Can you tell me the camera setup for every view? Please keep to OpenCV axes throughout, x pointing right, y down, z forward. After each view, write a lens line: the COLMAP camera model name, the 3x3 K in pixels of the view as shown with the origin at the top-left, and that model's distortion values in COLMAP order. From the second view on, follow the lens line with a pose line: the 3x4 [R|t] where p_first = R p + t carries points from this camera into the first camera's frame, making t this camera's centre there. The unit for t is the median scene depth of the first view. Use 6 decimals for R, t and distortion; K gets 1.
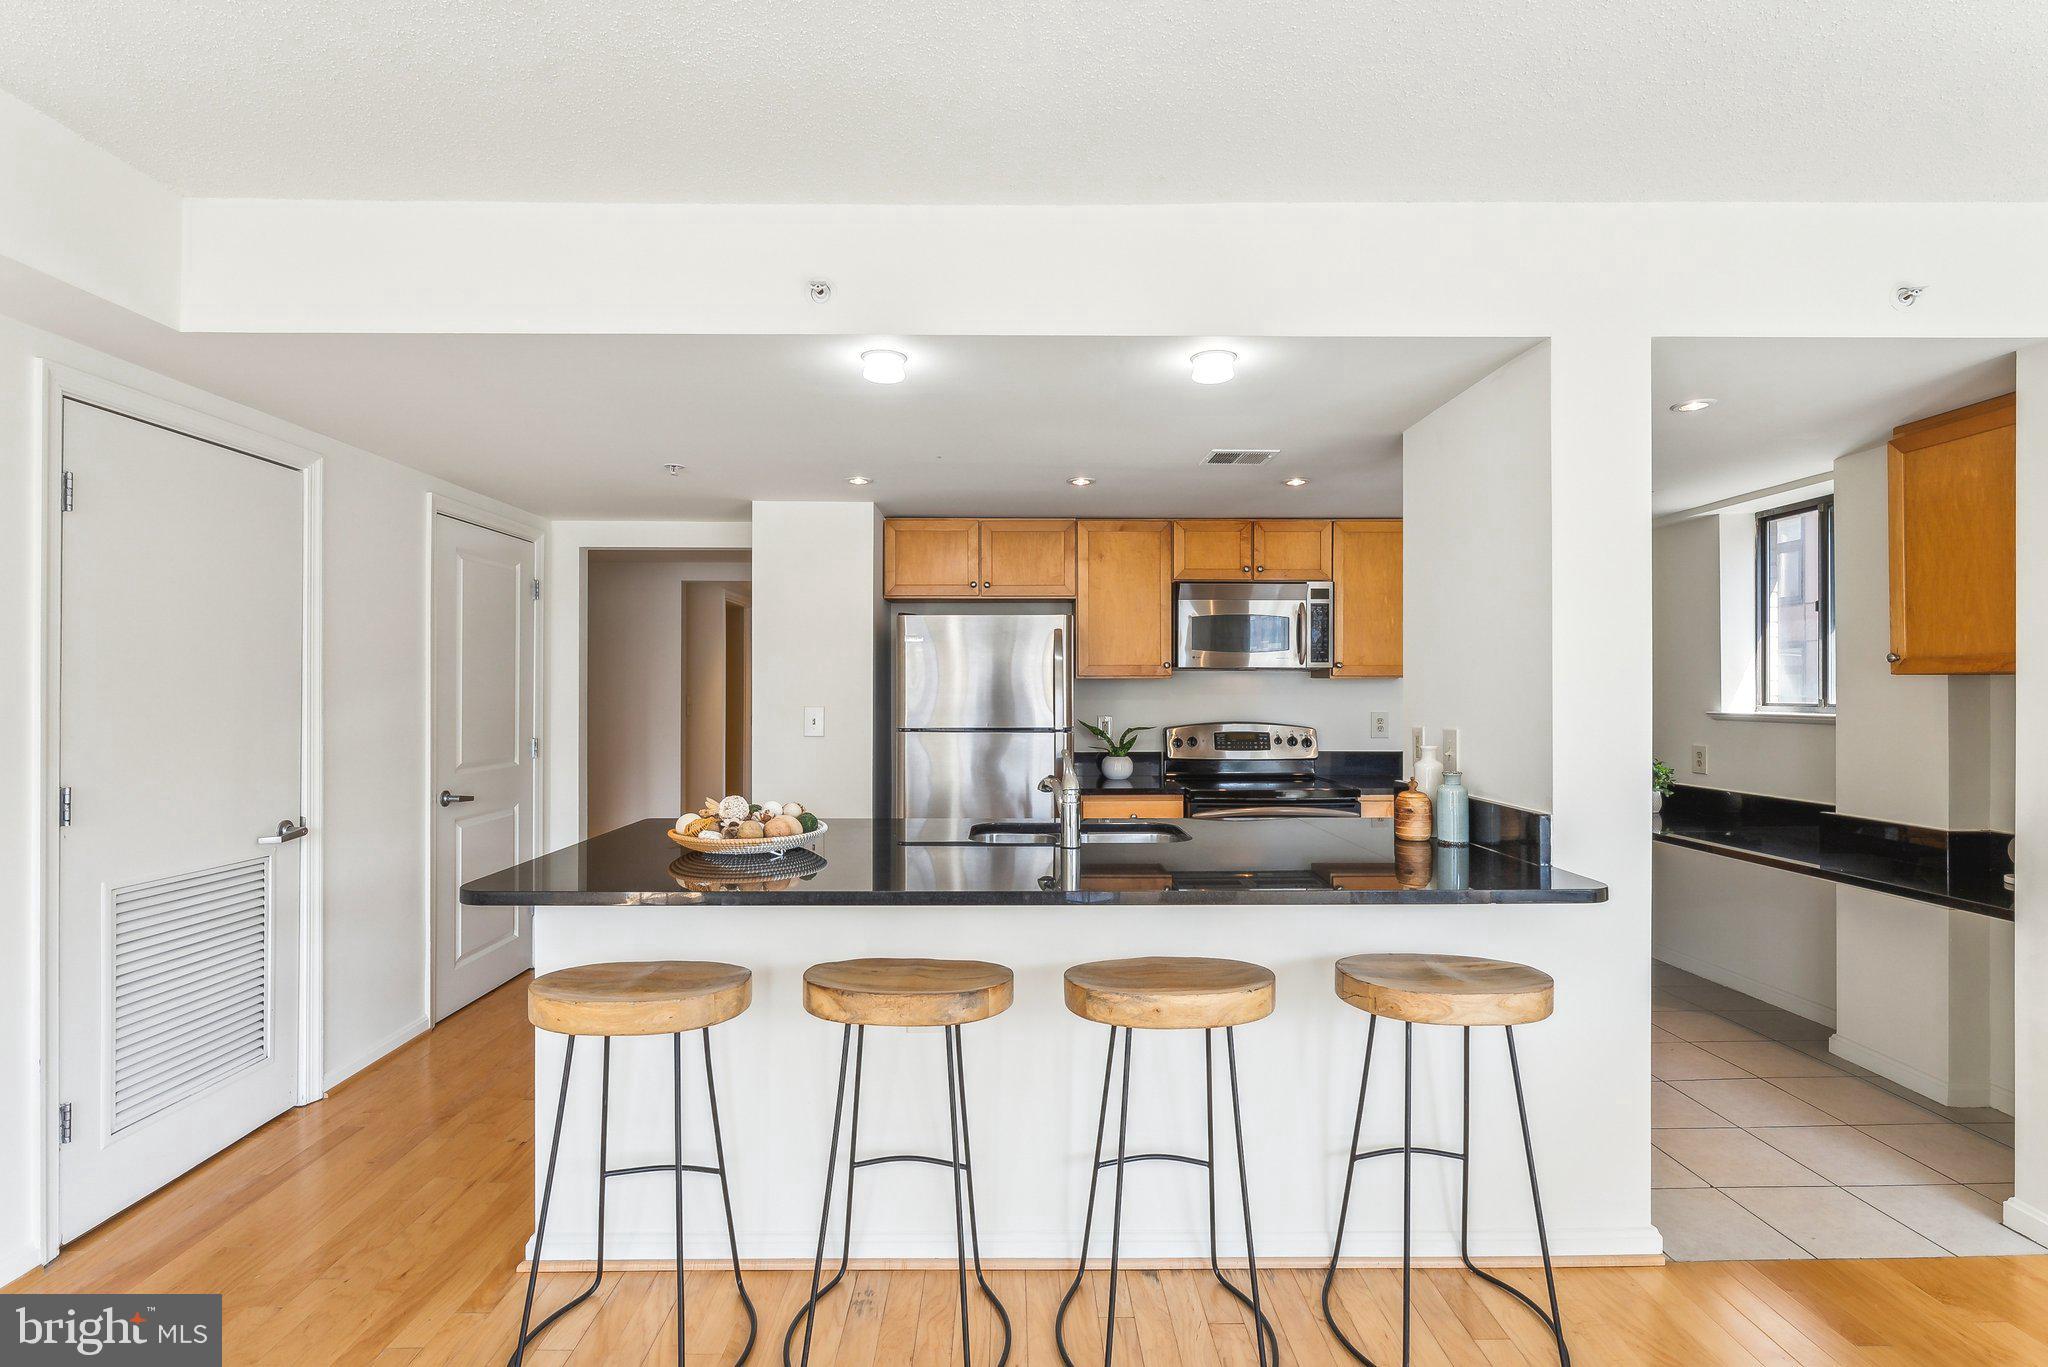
lens RADIAL K [[948.0, 0, 1014.5], [0, 948.0, 688.6], [0, 0, 1]] dist [0.004574, 0.000034]
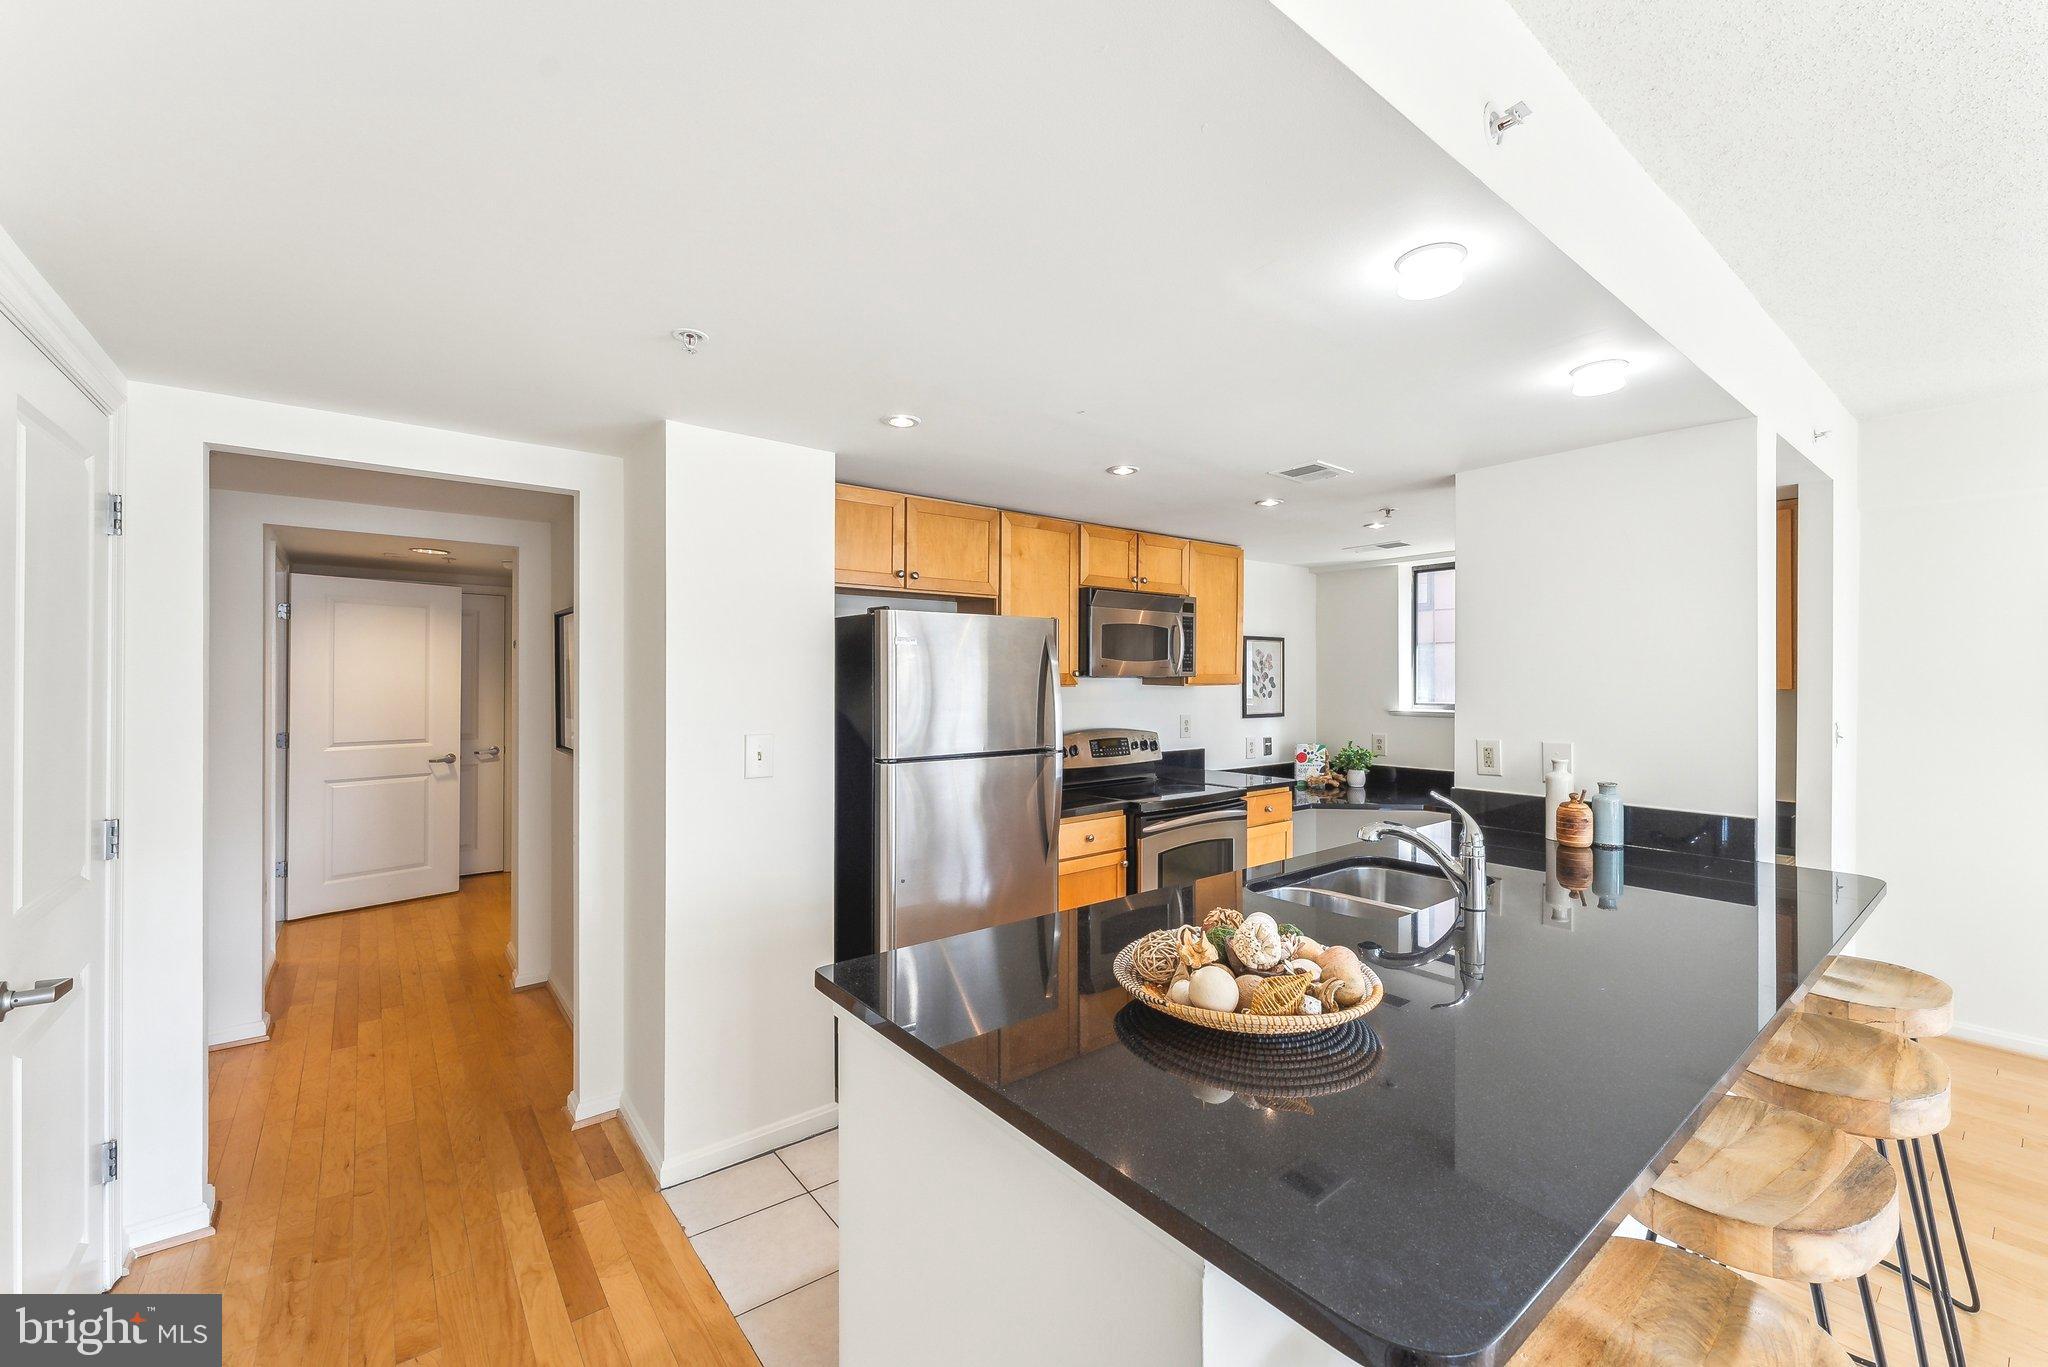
lens RADIAL K [[831.6, 0, 1024.7], [0, 831.6, 673.5], [0, 0, 1]] dist [0.013532, 0.000101]
pose [[0.782326, 0.002580, 0.622863, -0.405539], [-0.001381, 0.999996, -0.002409, -0.022687], [-0.622867, 0.001024, 0.782327, 0.374111]]
